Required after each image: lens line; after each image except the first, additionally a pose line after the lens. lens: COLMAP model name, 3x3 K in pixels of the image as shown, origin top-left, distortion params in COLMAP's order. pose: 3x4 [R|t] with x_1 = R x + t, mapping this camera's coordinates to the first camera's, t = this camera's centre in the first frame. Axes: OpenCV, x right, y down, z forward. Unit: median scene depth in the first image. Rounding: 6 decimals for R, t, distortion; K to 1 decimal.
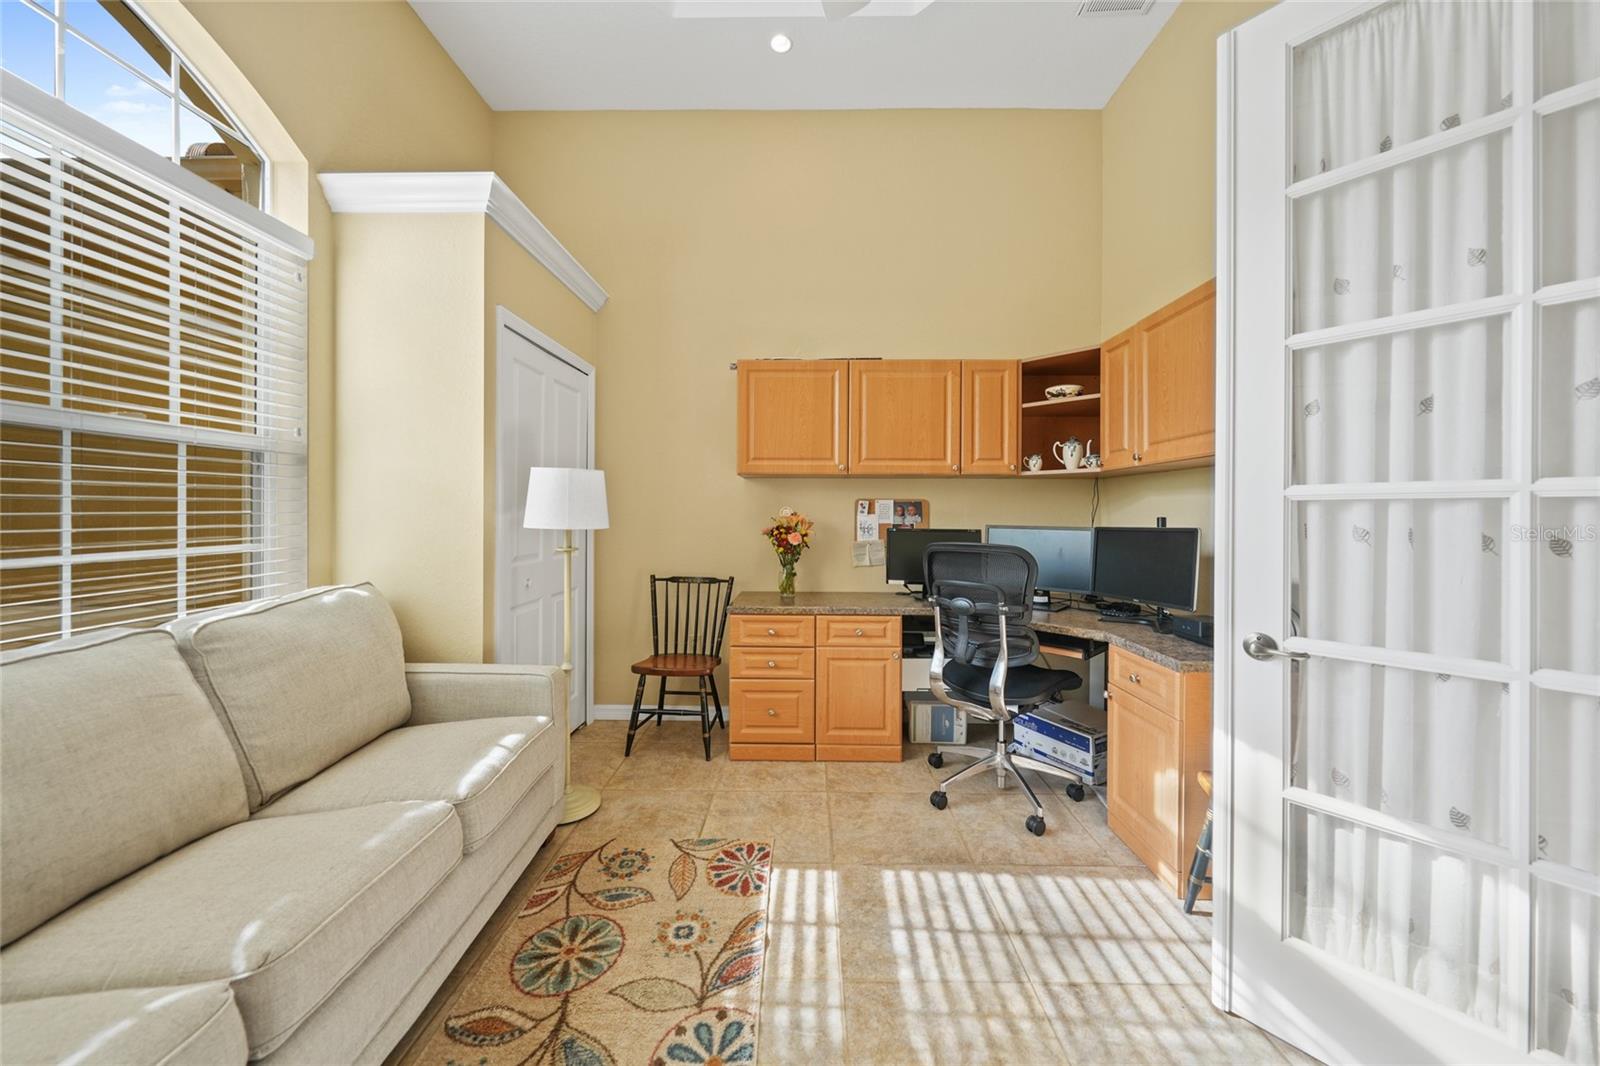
lens RADIAL K [[562.4, 0, 814.0], [0, 562.4, 515.6], [0, 0, 1]] dist [-0.010622, 0.001050]
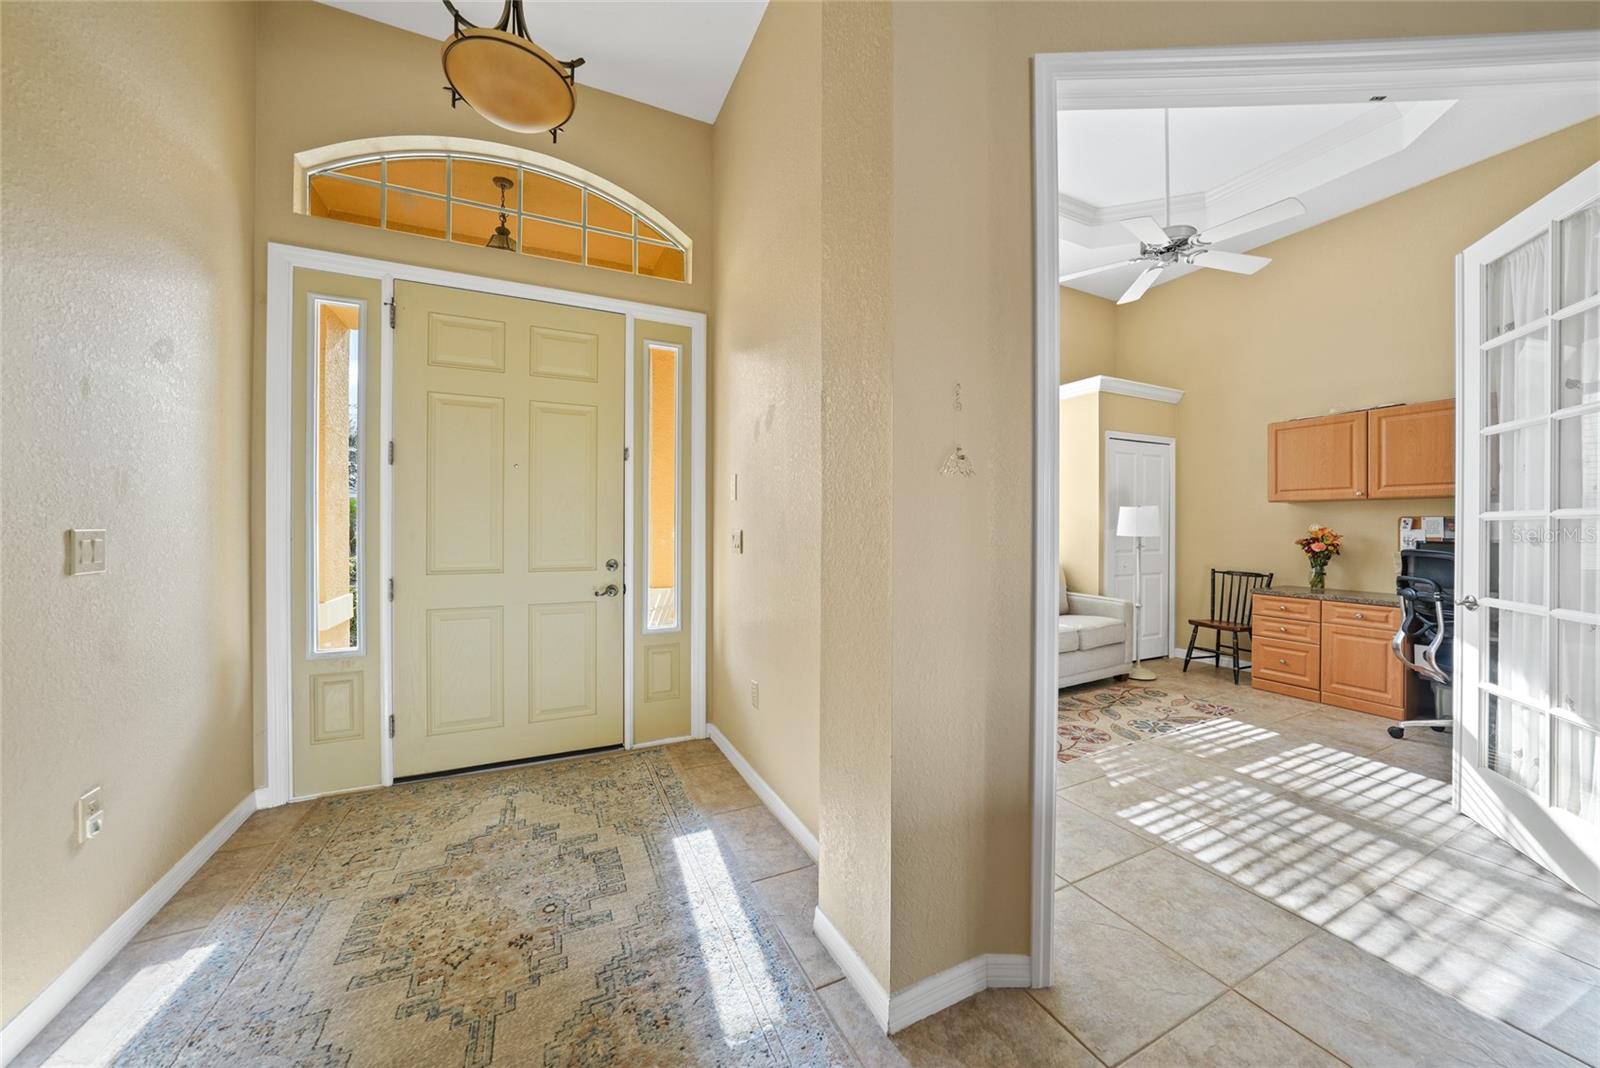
lens RADIAL K [[562.4, 0, 807.6], [0, 562.4, 526.5], [0, 0, 1]] dist [-0.010622, 0.001050]
pose [[0.449724, -0.003440, -0.893161, 0.881191], [-0.004840, 0.999969, -0.006289, 0.007608], [0.893154, 0.007151, 0.449694, -1.033973]]
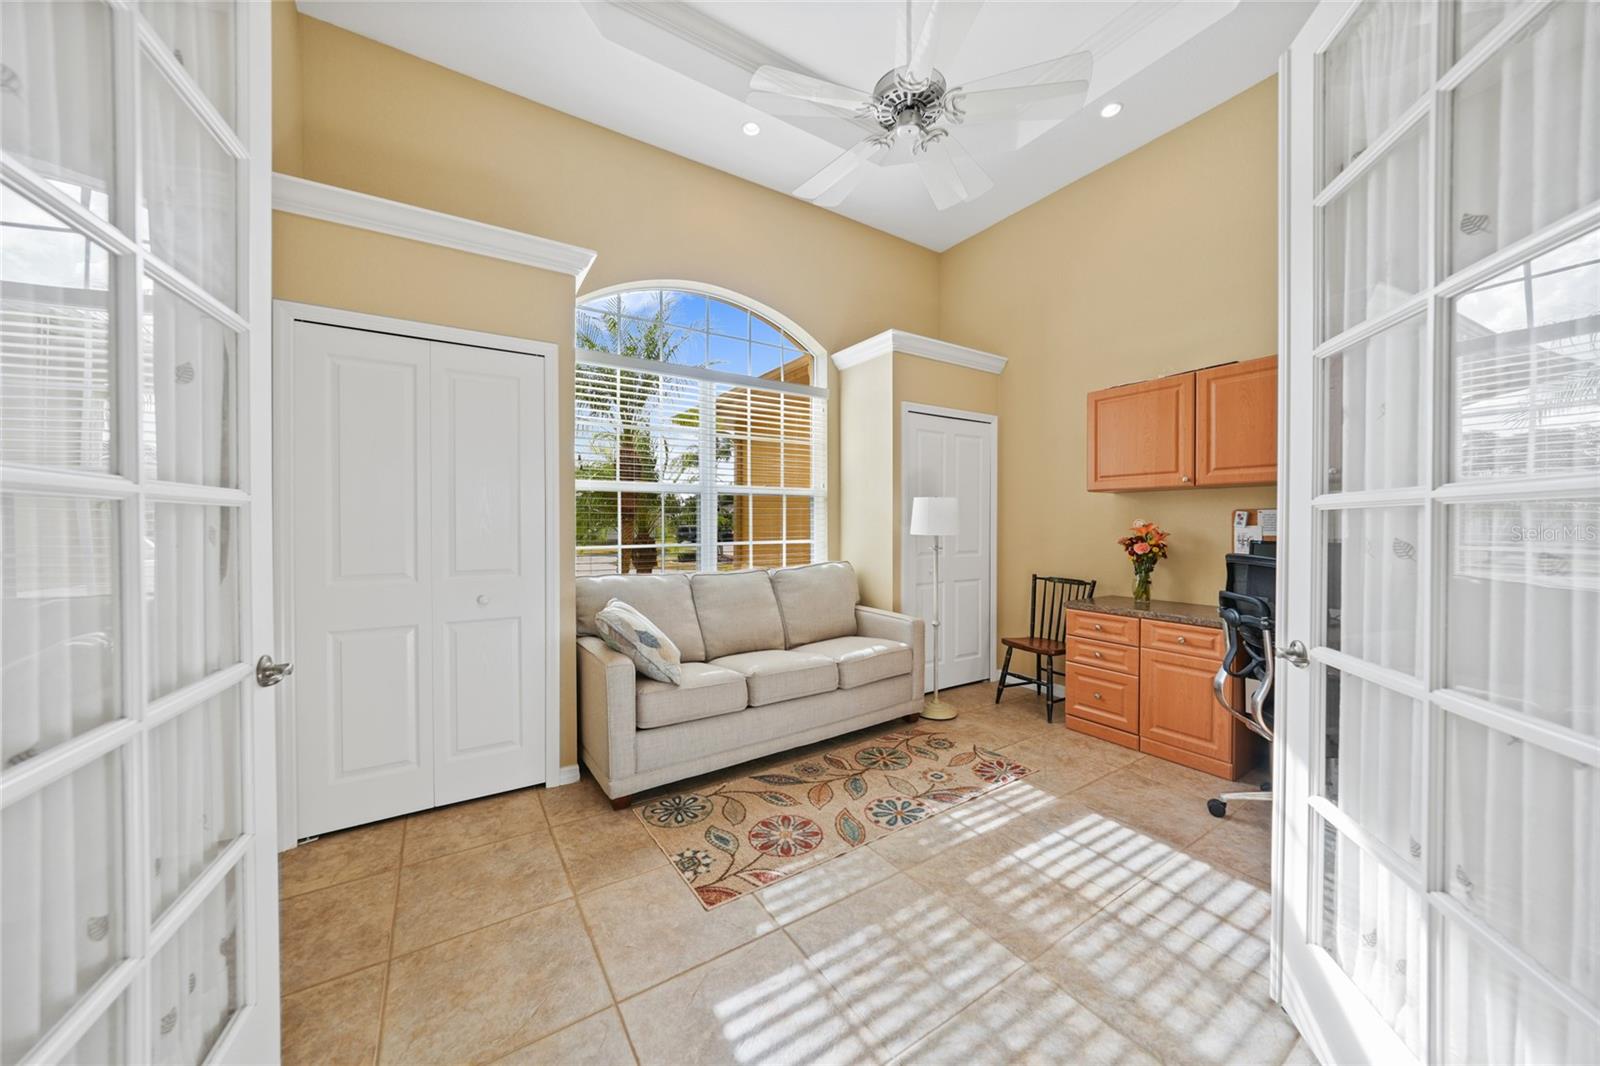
lens RADIAL K [[562.4, 0, 793.1], [0, 562.4, 527.7], [0, 0, 1]] dist [-0.010622, 0.001050]
pose [[0.544634, 0.001299, -0.838673, 0.711869], [-0.000941, 0.999999, 0.000938, 0.001672], [0.838673, 0.000279, 0.544635, -0.207109]]
